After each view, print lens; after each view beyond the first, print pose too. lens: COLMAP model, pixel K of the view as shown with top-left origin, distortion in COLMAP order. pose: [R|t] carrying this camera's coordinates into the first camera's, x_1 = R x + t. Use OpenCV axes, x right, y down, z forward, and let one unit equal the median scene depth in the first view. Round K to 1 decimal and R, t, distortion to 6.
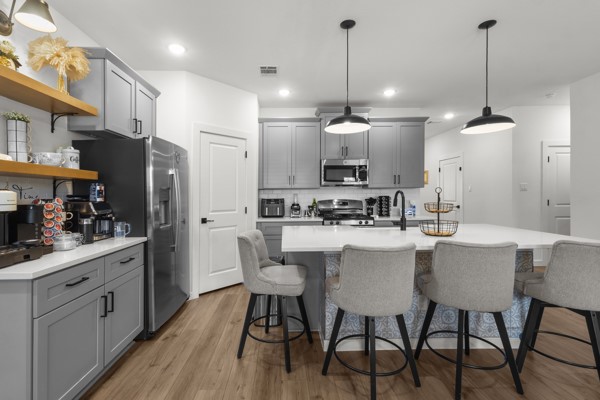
lens RADIAL K [[278.2, 0, 283.9], [0, 278.2, 193.7], [0, 0, 1]] dist [-0.000918, 0.002100]
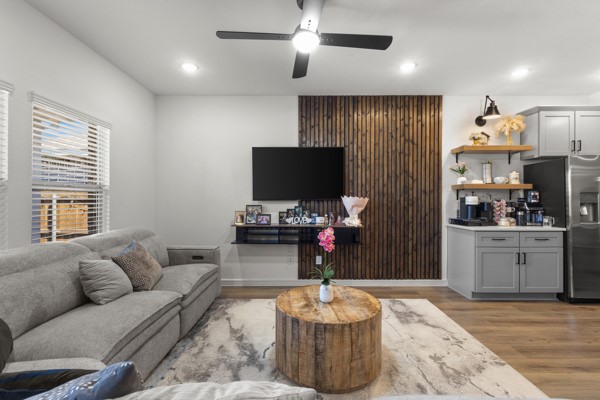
lens RADIAL K [[278.2, 0, 298.4], [0, 278.2, 199.4], [0, 0, 1]] dist [-0.000918, 0.002100]
pose [[-0.005842, 0.007187, -0.999957, 0.927843], [0.003714, 0.999967, 0.007166, -0.005190], [0.999976, -0.003672, -0.005868, -0.345956]]
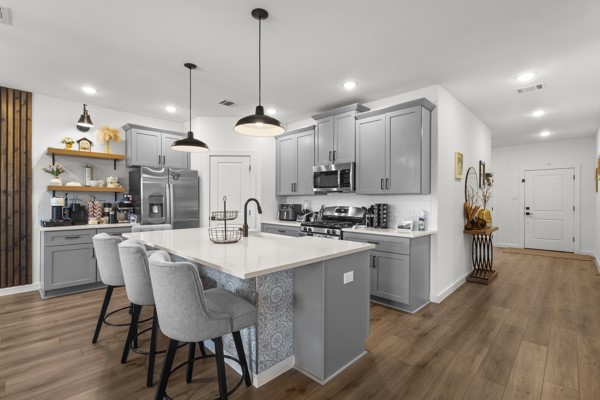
lens RADIAL K [[278.2, 0, 299.8], [0, 278.2, 201.4], [0, 0, 1]] dist [-0.000918, 0.002100]
pose [[0.714965, 0.014881, -0.699001, 1.490954], [-0.006146, 0.999869, 0.014999, -0.020056], [0.699133, -0.006428, 0.714963, 0.441451]]
